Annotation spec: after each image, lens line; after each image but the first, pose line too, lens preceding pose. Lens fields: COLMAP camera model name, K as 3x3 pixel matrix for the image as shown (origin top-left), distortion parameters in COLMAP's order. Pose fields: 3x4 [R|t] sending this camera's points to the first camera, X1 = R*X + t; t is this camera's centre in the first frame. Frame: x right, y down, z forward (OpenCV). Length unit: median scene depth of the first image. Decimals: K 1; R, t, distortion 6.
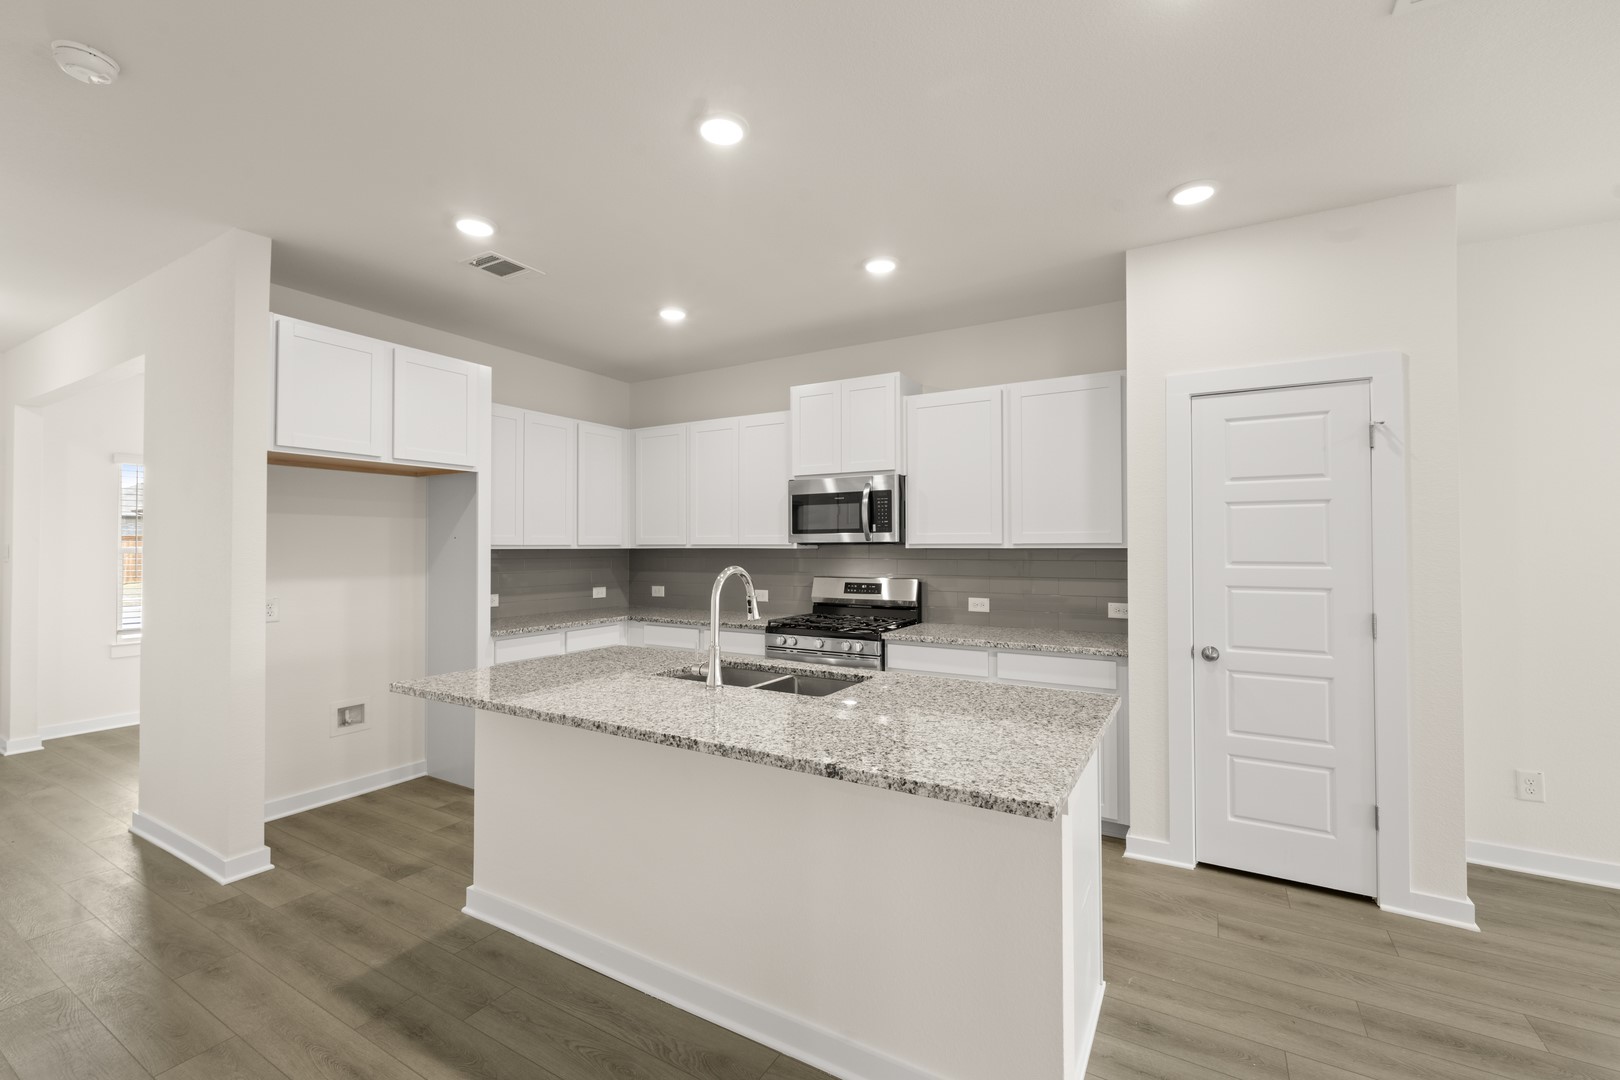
lens RADIAL K [[648.9, 0, 819.4], [0, 648.9, 532.5], [0, 0, 1]] dist [-0.027216, -0.000003]
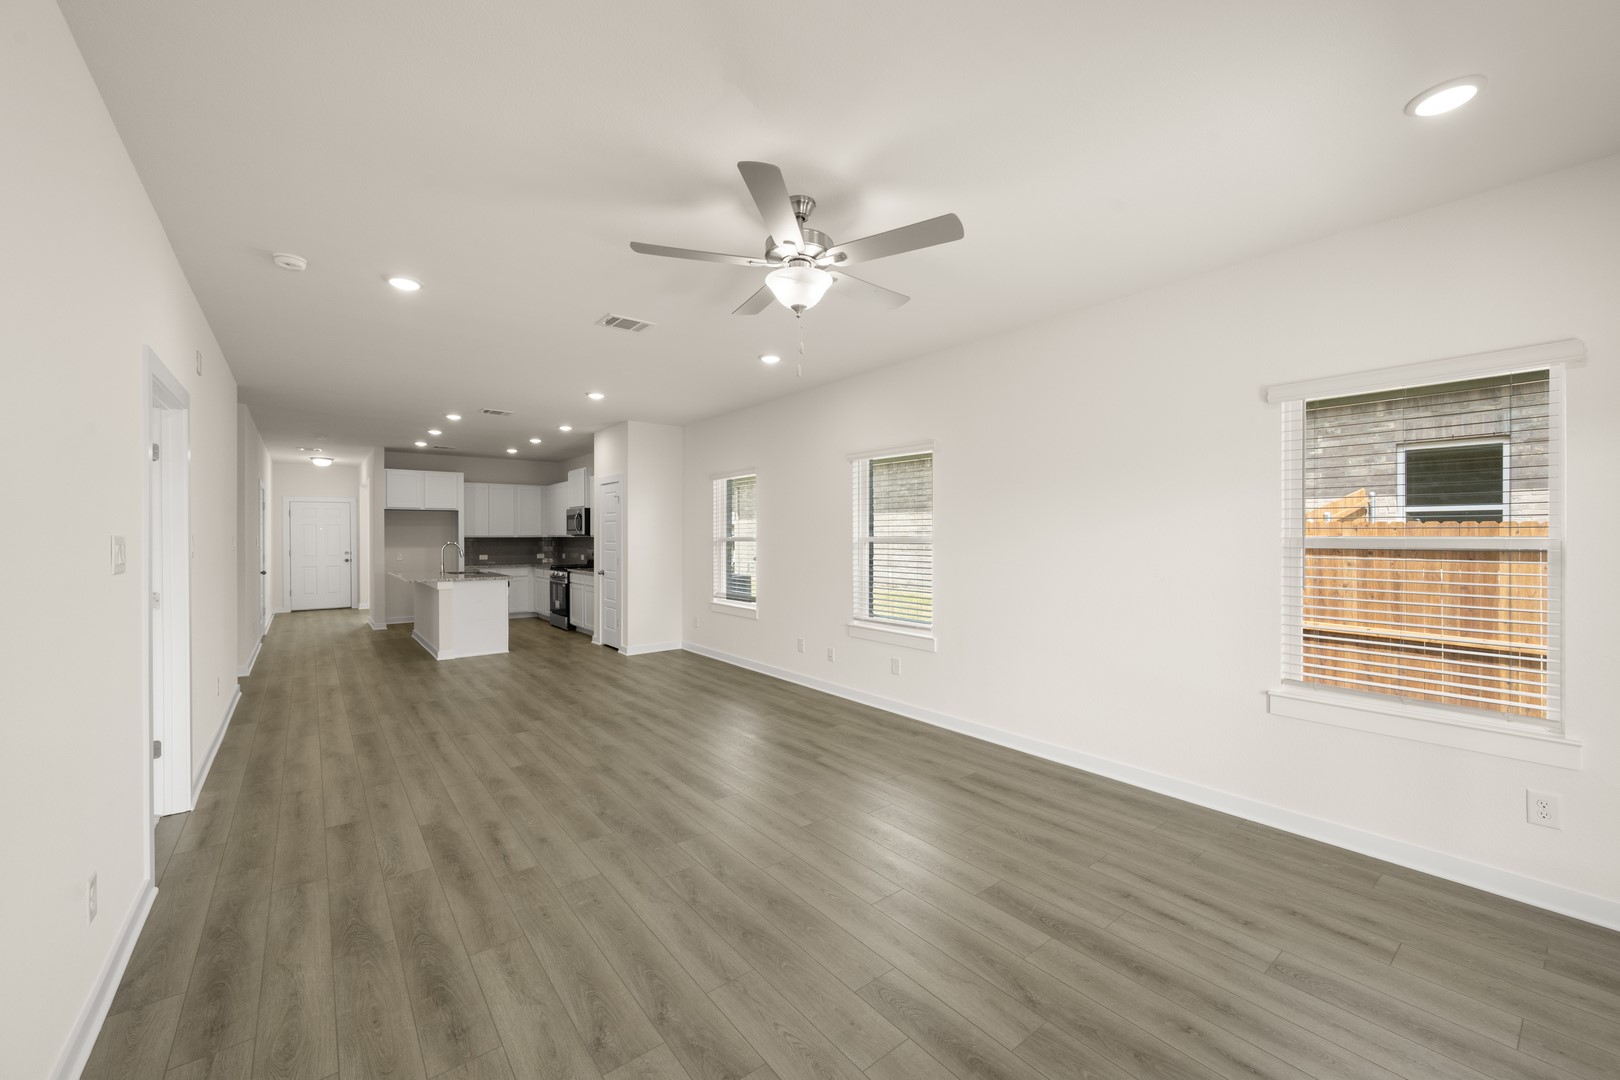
lens RADIAL K [[633.3, 0, 804.4], [0, 633.3, 536.8], [0, 0, 1]] dist [-0.005834, 0.000127]
pose [[0.926835, 0.002340, -0.375462, 1.844802], [0.004835, 0.999823, 0.018167, -0.017141], [0.375438, -0.018653, 0.926660, -0.975743]]
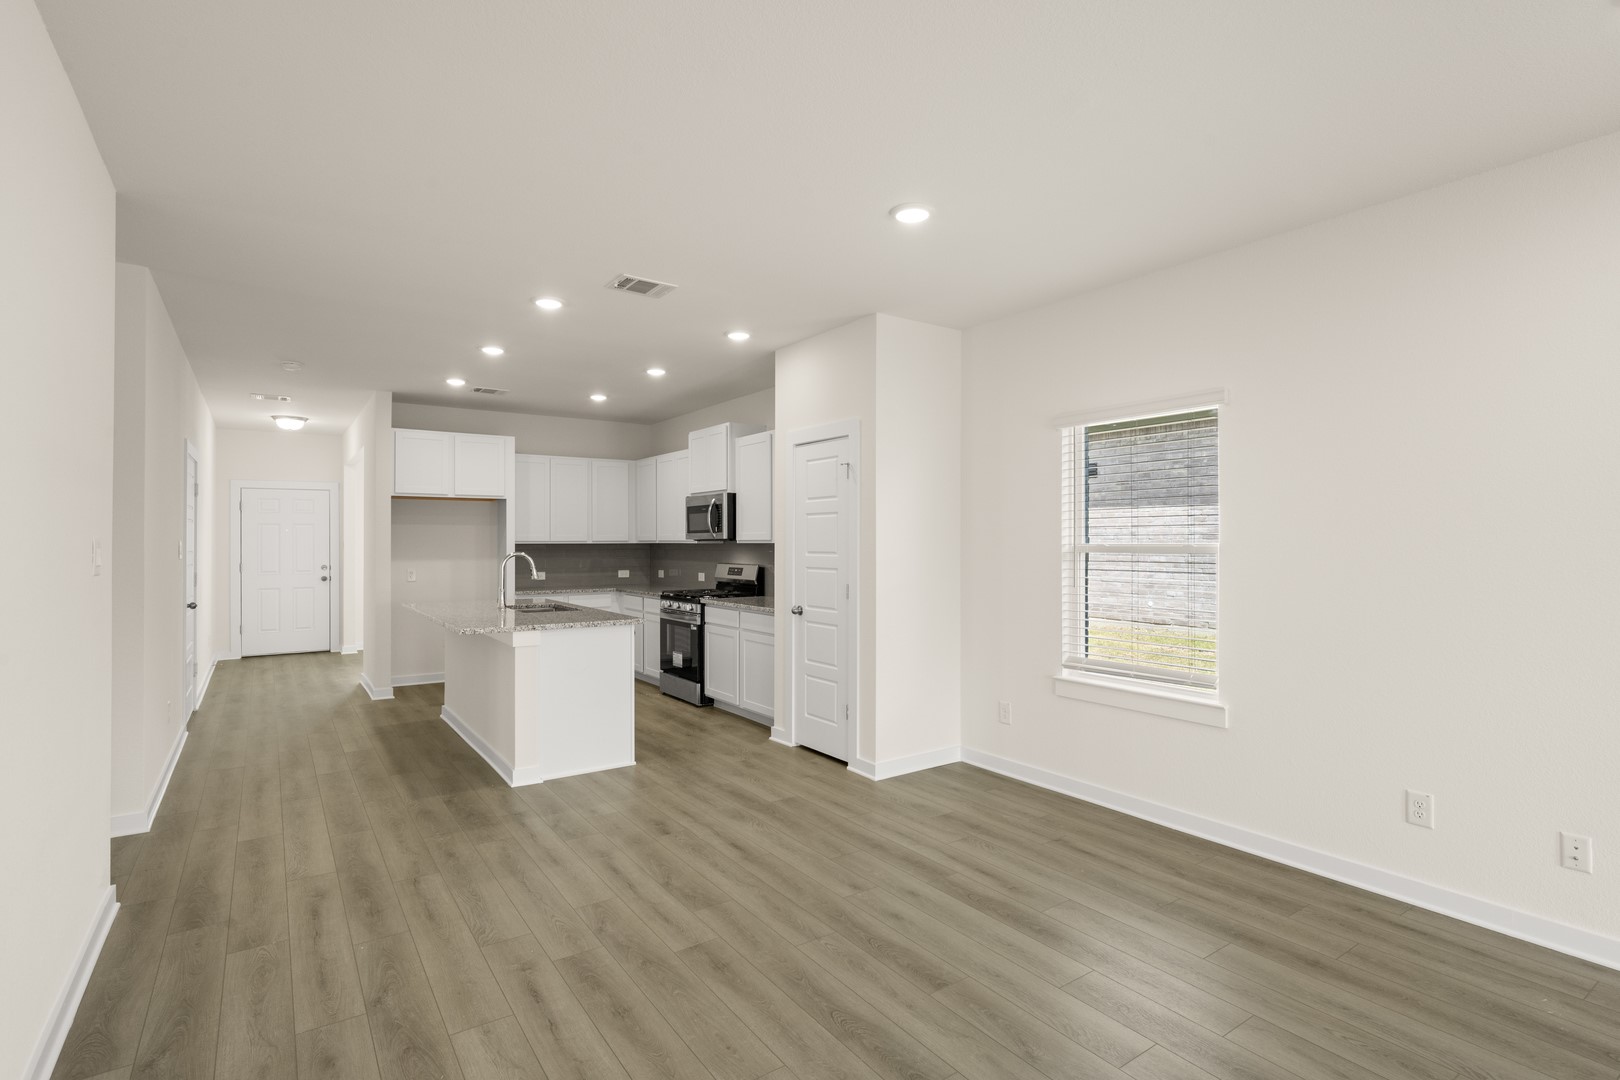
lens RADIAL K [[785.6, 0, 806.1], [0, 785.6, 536.8], [0, 0, 1]] dist [-0.003404, -0.002888]
pose [[0.900893, -0.000038, -0.434041, 1.049211], [0.004983, 0.999935, 0.010254, -0.007617], [0.434012, -0.011400, 0.900835, -0.522397]]
